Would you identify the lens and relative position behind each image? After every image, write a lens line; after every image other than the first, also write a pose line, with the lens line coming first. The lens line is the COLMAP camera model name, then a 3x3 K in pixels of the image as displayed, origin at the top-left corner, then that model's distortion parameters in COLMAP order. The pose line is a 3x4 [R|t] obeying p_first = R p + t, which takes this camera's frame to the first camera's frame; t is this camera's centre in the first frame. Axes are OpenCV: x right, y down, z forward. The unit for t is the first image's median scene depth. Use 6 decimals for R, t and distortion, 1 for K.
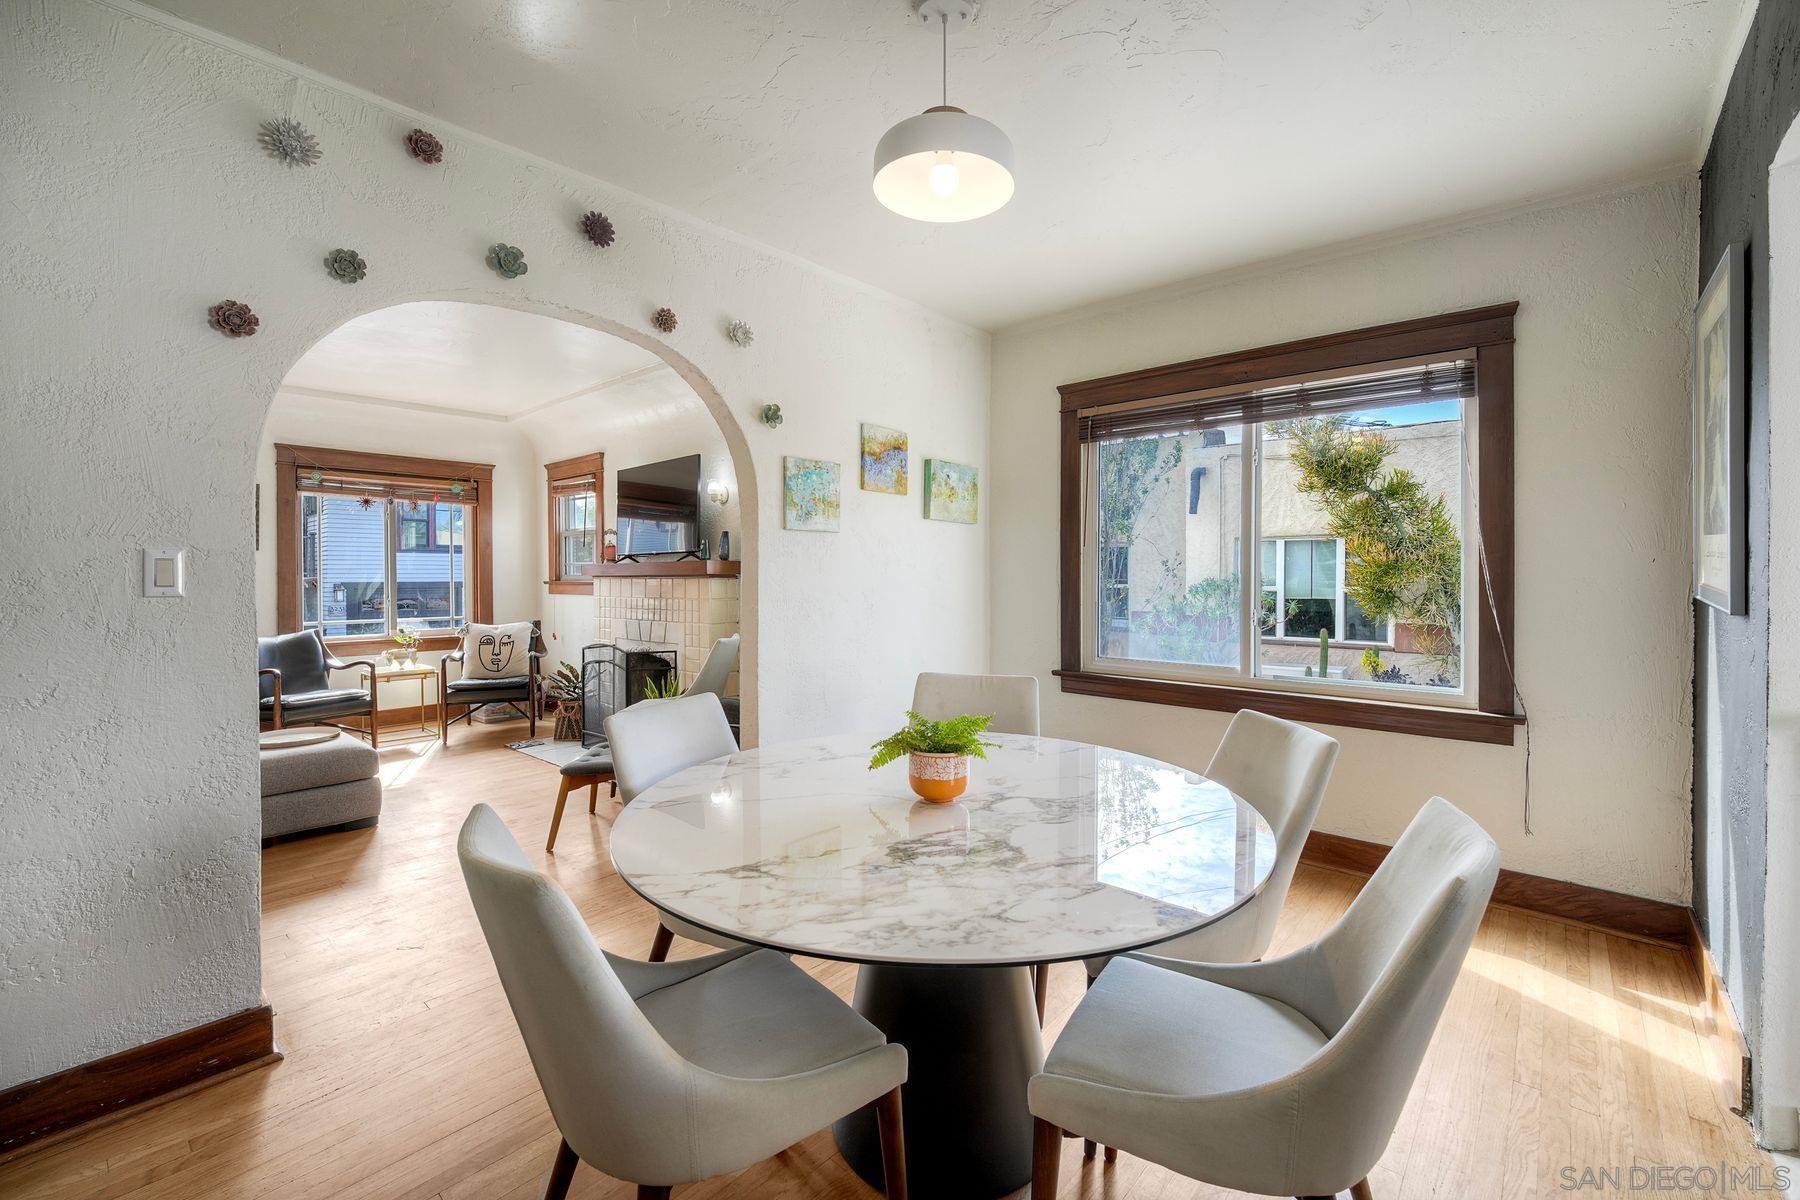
lens RADIAL K [[752.8, 0, 905.1], [0, 752.8, 576.4], [0, 0, 1]] dist [-0.002726, -0.000454]
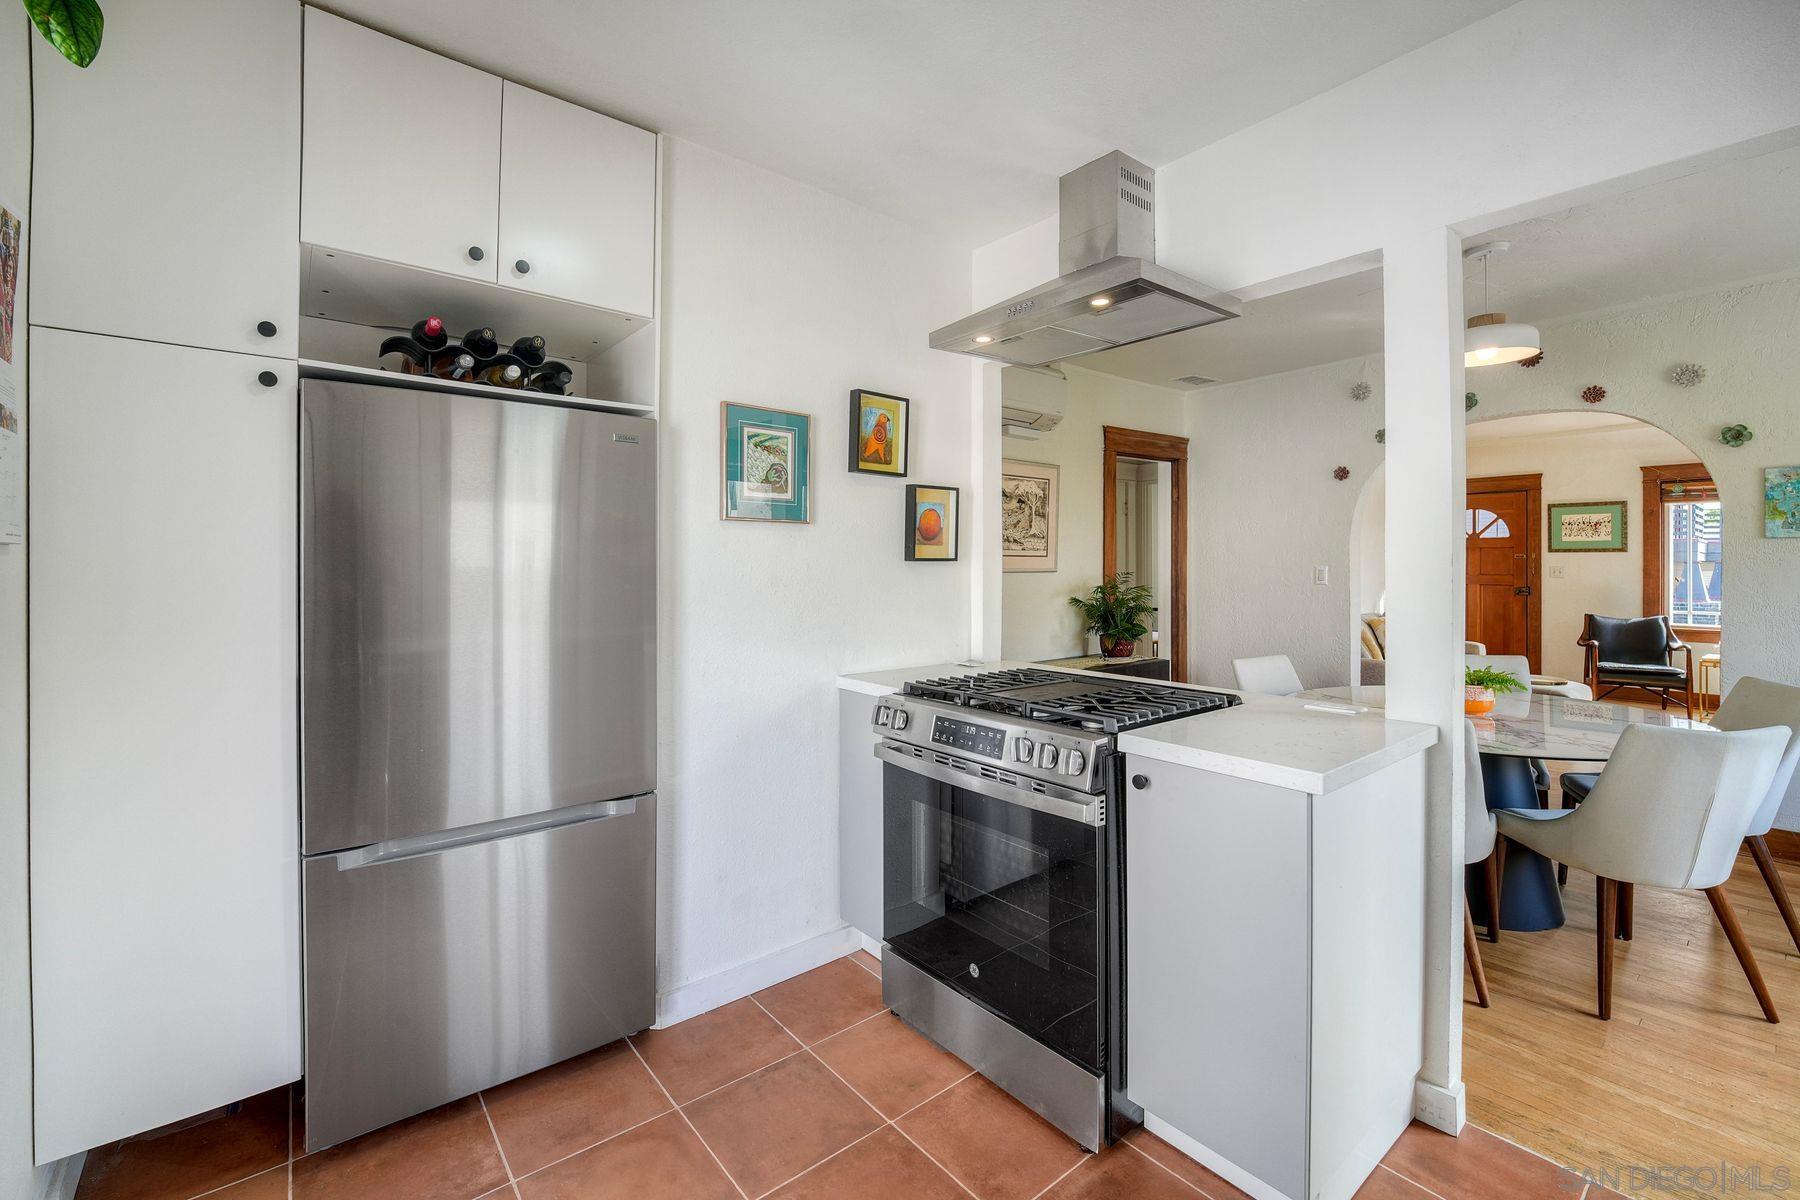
lens RADIAL K [[767.1, 0, 908.8], [0, 767.1, 566.8], [0, 0, 1]] dist [-0.002585, -0.000351]
pose [[-0.169891, 0.005785, -0.985446, 0.867023], [0.000496, 0.999983, 0.005784, -0.023450], [0.985463, 0.000494, -0.169891, 0.007350]]
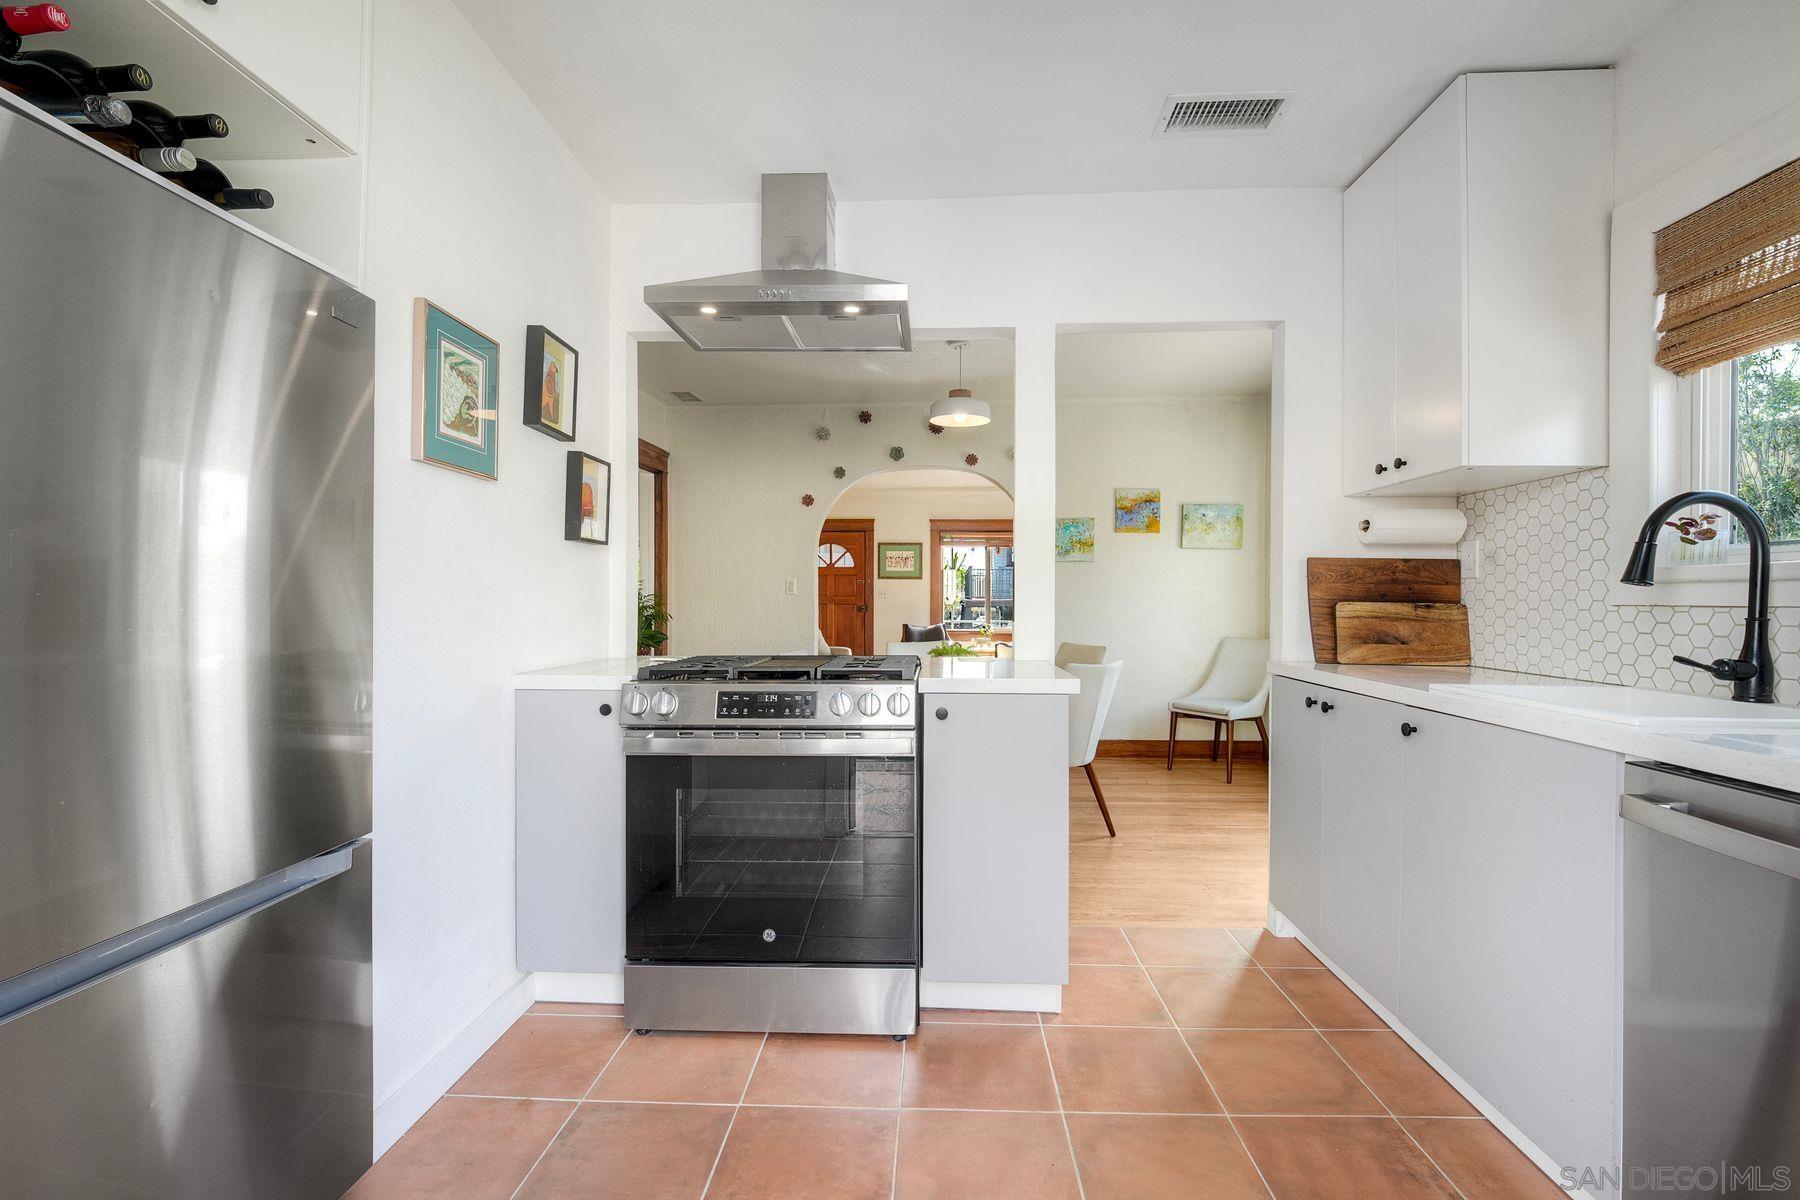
lens RADIAL K [[794.6, 0, 911.7], [0, 794.6, 607.5], [0, 0, 1]] dist [-0.027636, -0.000382]
pose [[0.623873, 0.010414, -0.781456, 0.830223], [-0.005325, 0.999945, 0.009074, 0.021155], [0.781508, -0.001500, 0.623894, -0.287697]]
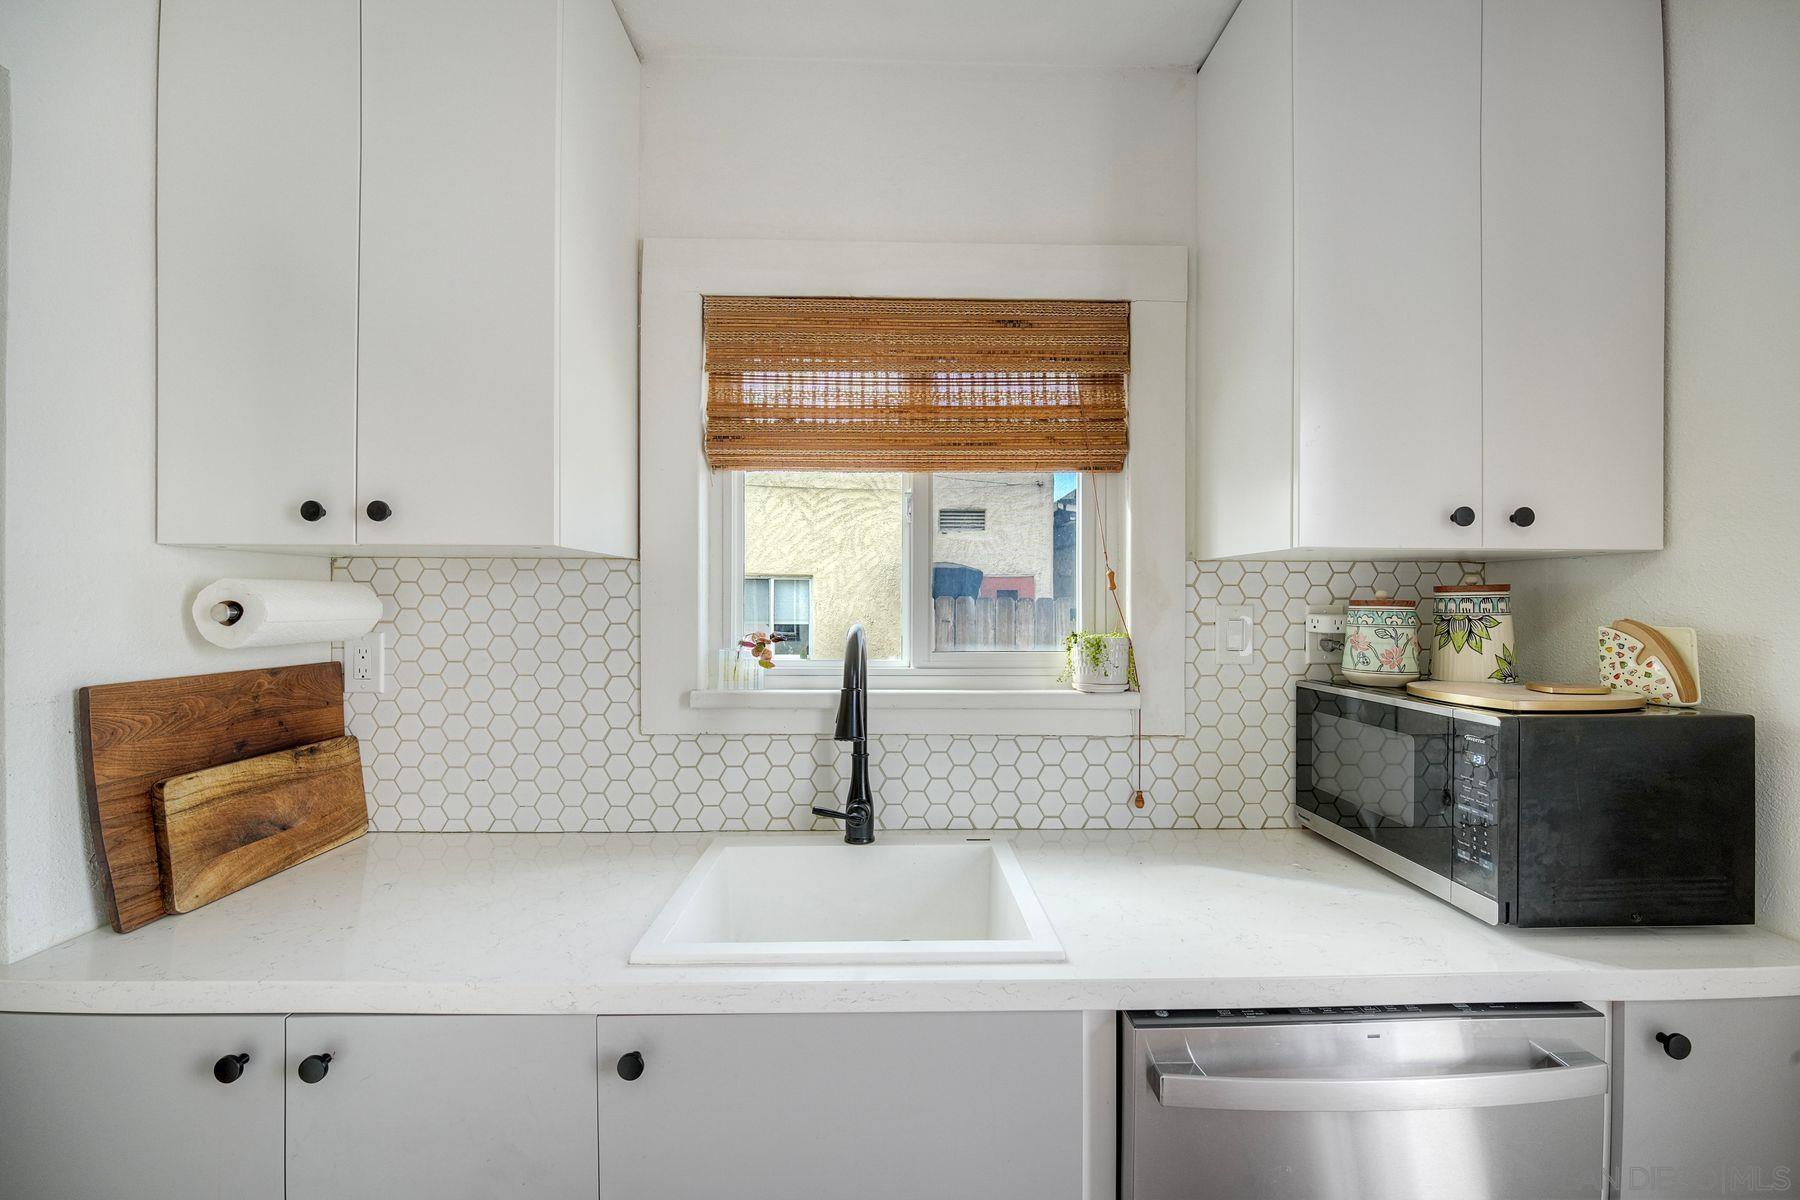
lens RADIAL K [[757.3, 0, 884.2], [0, 757.3, 601.8], [0, 0, 1]] dist [-0.004513, -0.000203]
pose [[0.740591, 0.004158, 0.671943, 0.542071], [-0.003824, 0.999991, -0.001973, -0.048353], [-0.671945, -0.001108, 0.740600, 0.012802]]
